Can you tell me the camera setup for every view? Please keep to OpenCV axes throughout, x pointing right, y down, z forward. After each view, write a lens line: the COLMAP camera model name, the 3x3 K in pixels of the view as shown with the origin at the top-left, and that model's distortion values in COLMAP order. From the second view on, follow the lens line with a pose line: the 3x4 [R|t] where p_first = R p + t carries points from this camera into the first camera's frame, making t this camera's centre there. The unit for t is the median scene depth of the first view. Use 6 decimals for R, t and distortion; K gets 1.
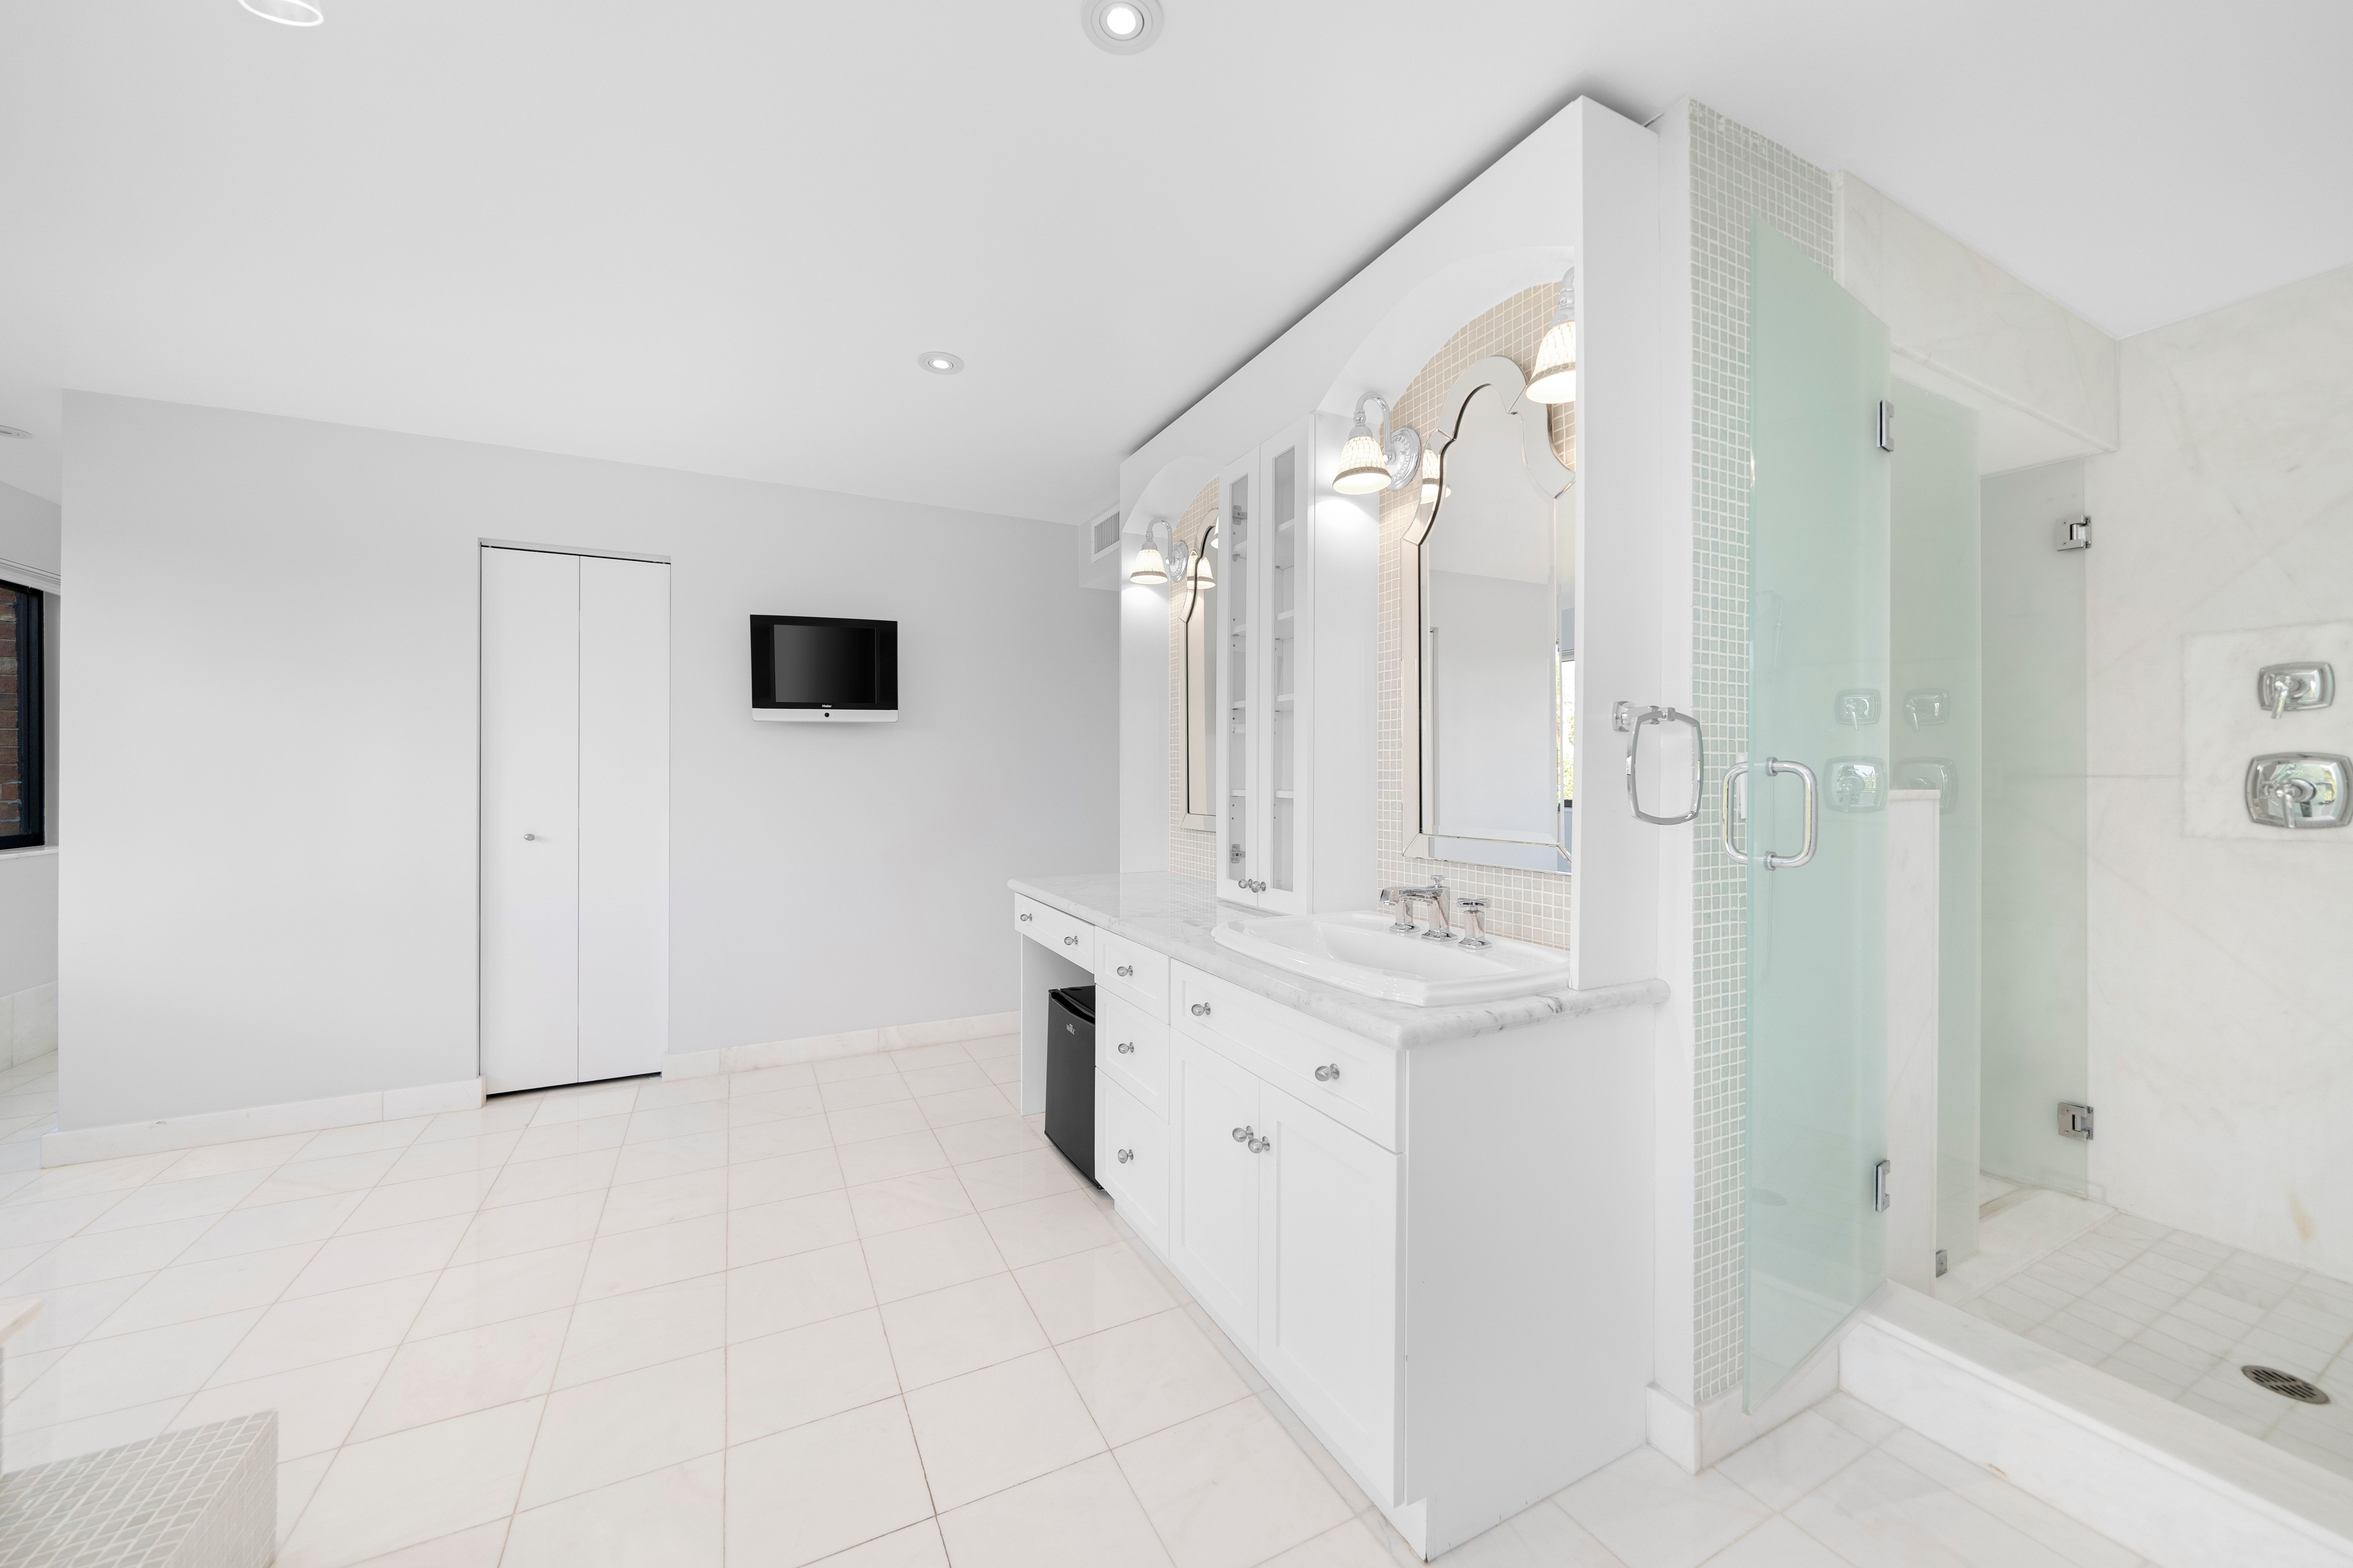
lens RADIAL K [[888.0, 0, 1173.0], [0, 888.0, 772.3], [0, 0, 1]] dist [-0.024868, -0.000495]
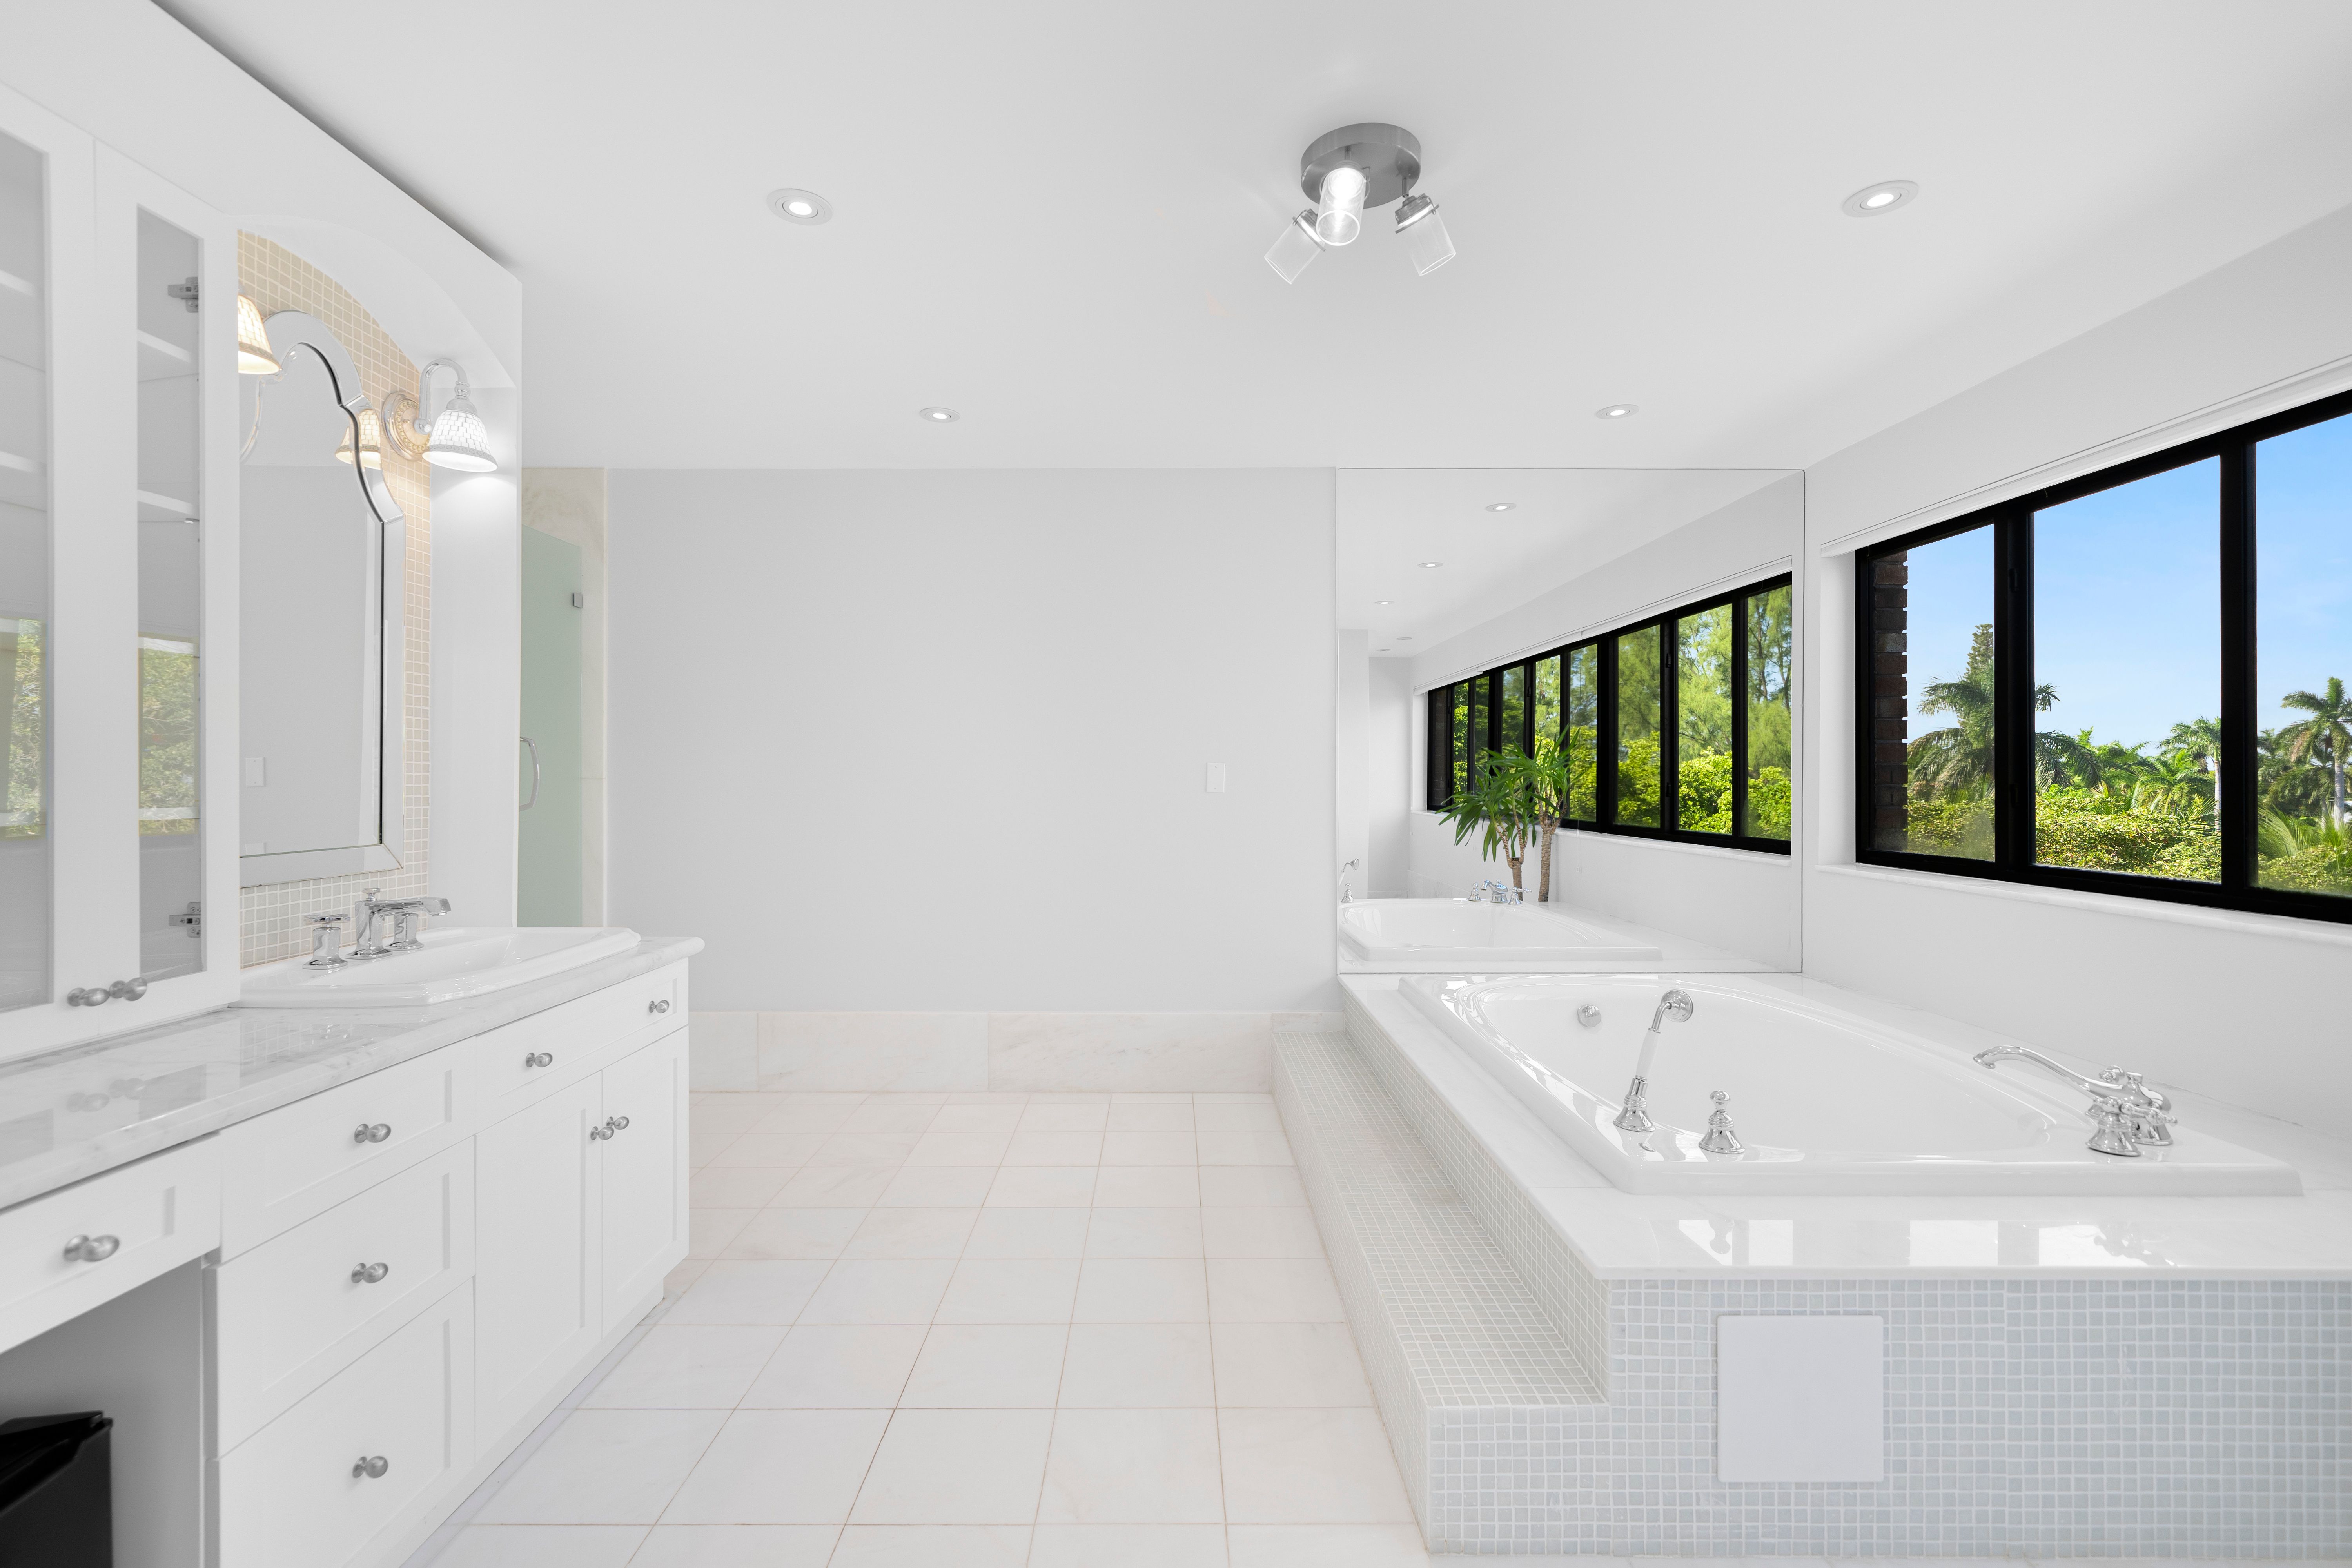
lens RADIAL K [[1021.9, 0, 1176.0], [0, 1021.9, 784.0], [0, 0, 1]] dist [-0.003067, 0.000129]
pose [[-0.900479, -0.004070, 0.434881, -0.908846], [-0.003547, 0.999992, 0.002015, 0.002646], [-0.434886, 0.000271, -0.900485, 1.570219]]
